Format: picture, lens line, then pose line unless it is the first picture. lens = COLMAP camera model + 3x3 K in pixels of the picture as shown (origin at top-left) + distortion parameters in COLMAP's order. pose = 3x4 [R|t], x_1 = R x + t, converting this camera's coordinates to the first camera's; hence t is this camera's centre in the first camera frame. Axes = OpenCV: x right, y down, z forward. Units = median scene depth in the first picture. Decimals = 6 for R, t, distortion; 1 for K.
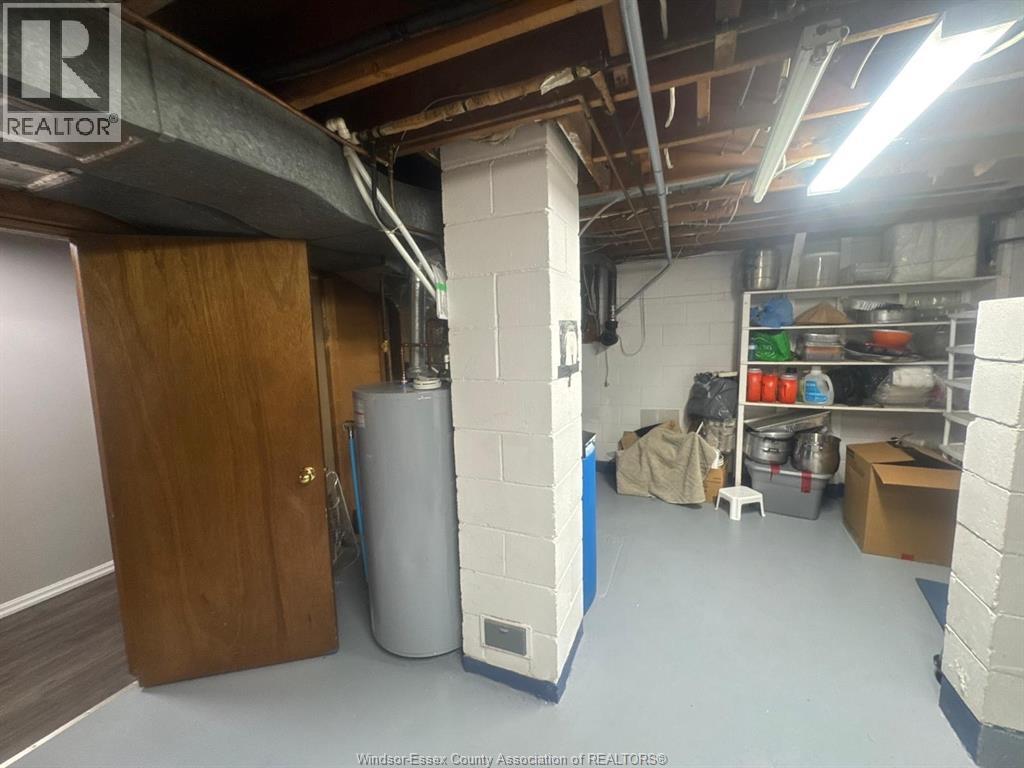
lens RADIAL K [[411.1, 0, 512.0], [0, 411.1, 384.0], [0, 0, 1]] dist [0.000581, -0.000470]
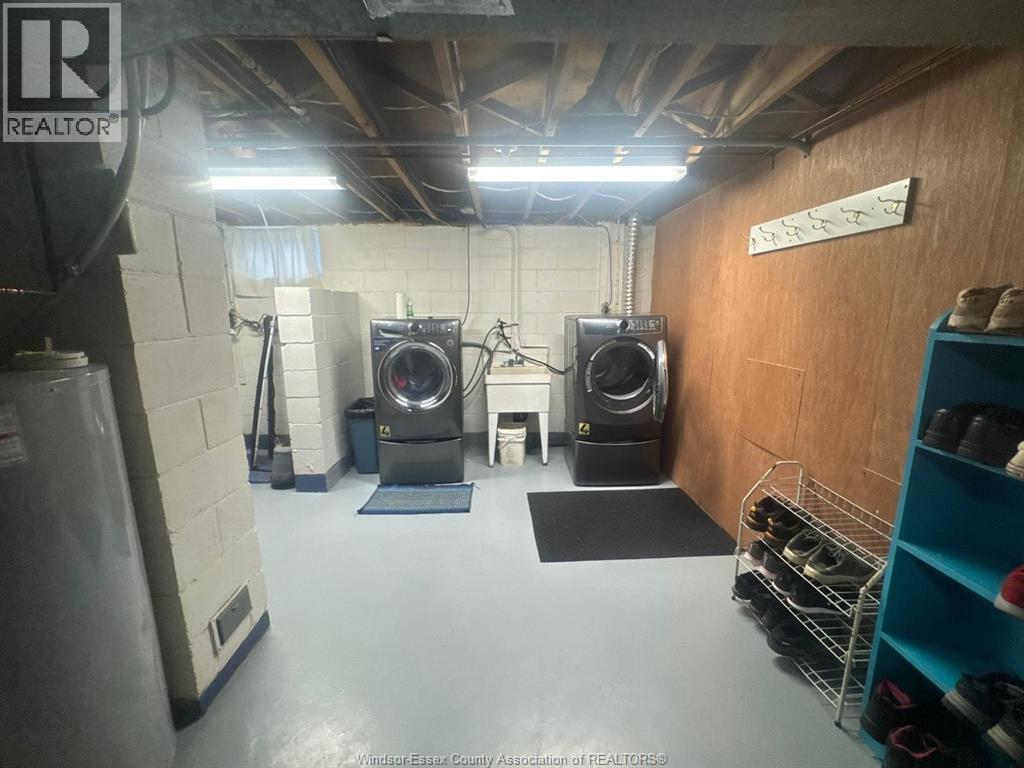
lens RADIAL K [[411.1, 0, 512.0], [0, 411.1, 384.0], [0, 0, 1]] dist [0.000581, -0.000470]
pose [[-0.421223, -0.135839, 0.896727, -0.572893], [0.121800, 0.971291, 0.204348, -0.003345], [-0.898741, 0.195298, -0.392585, 0.381371]]
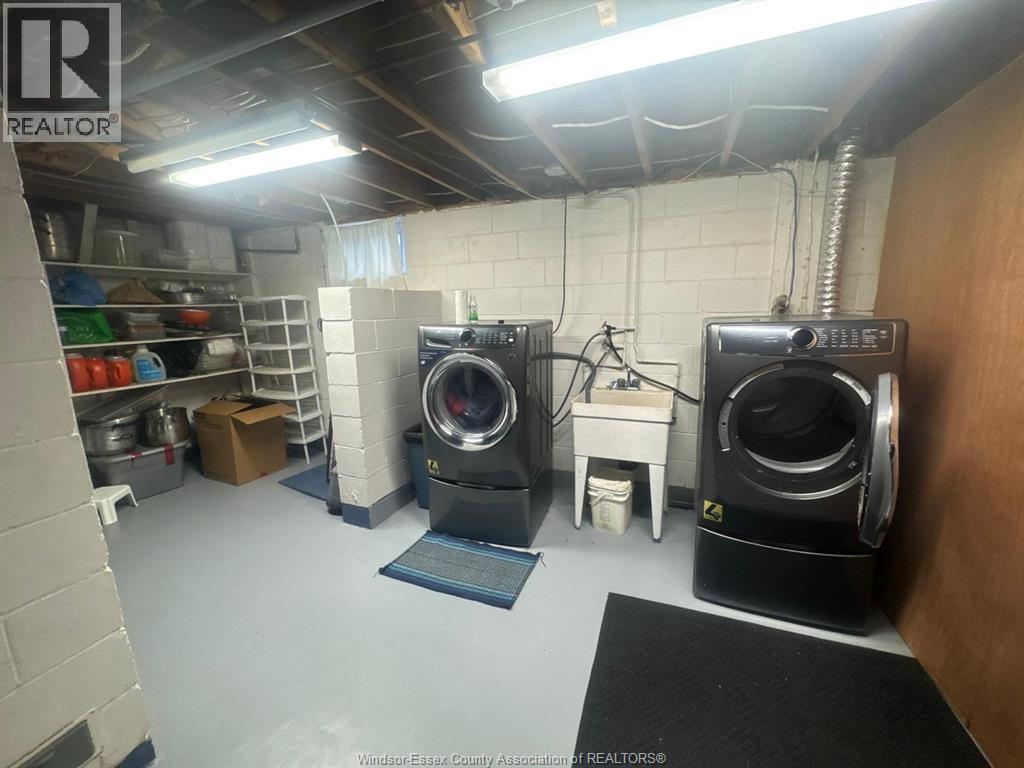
lens RADIAL K [[411.1, 0, 512.0], [0, 411.1, 384.0], [0, 0, 1]] dist [0.000581, -0.000470]
pose [[-0.022178, -0.158802, 0.987061, -0.309870], [0.137903, 0.977381, 0.160343, 0.014804], [-0.990197, 0.139675, 0.000223, 0.108666]]
